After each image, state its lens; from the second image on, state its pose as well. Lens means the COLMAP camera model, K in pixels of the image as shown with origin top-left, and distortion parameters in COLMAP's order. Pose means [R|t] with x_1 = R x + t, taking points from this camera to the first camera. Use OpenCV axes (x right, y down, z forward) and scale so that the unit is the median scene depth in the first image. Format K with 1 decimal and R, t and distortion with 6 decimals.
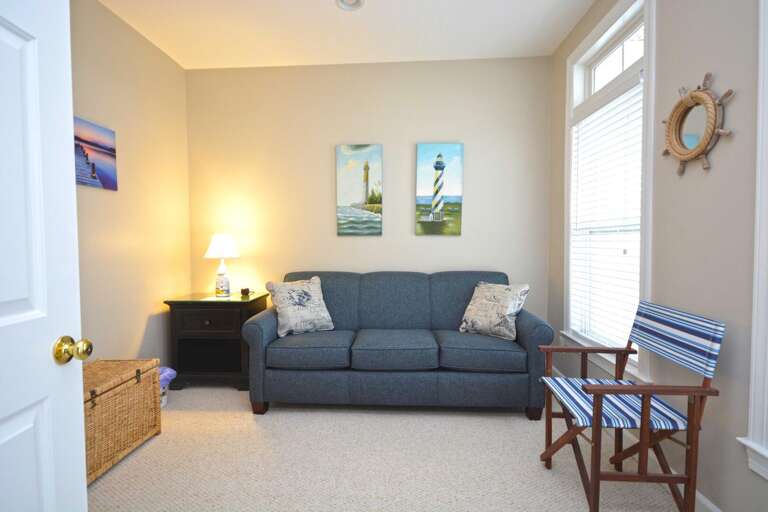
lens RADIAL K [[389.0, 0, 383.4], [0, 389.0, 253.4], [0, 0, 1]] dist [0.004922, 0.000548]
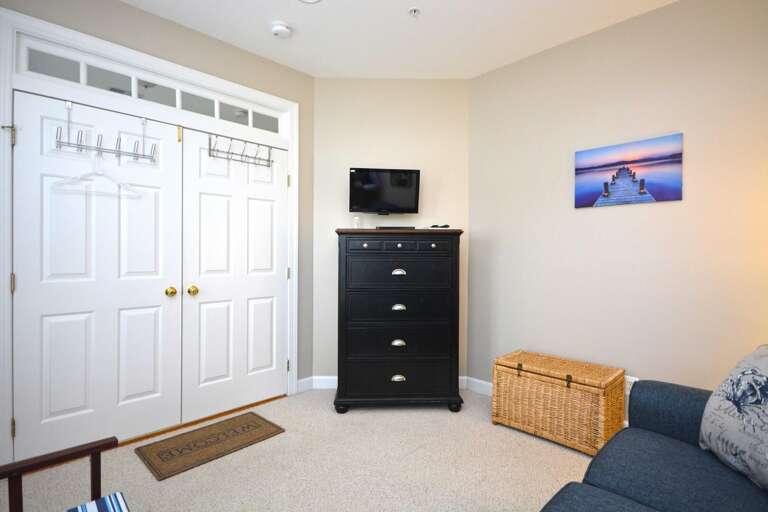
lens RADIAL K [[389.0, 0, 383.4], [0, 389.0, 253.4], [0, 0, 1]] dist [0.004922, 0.000548]
pose [[-0.658030, 0.003587, -0.752984, 0.469179], [-0.027503, 0.999207, 0.028794, -0.050446], [0.752490, 0.039657, -0.657409, 1.183956]]
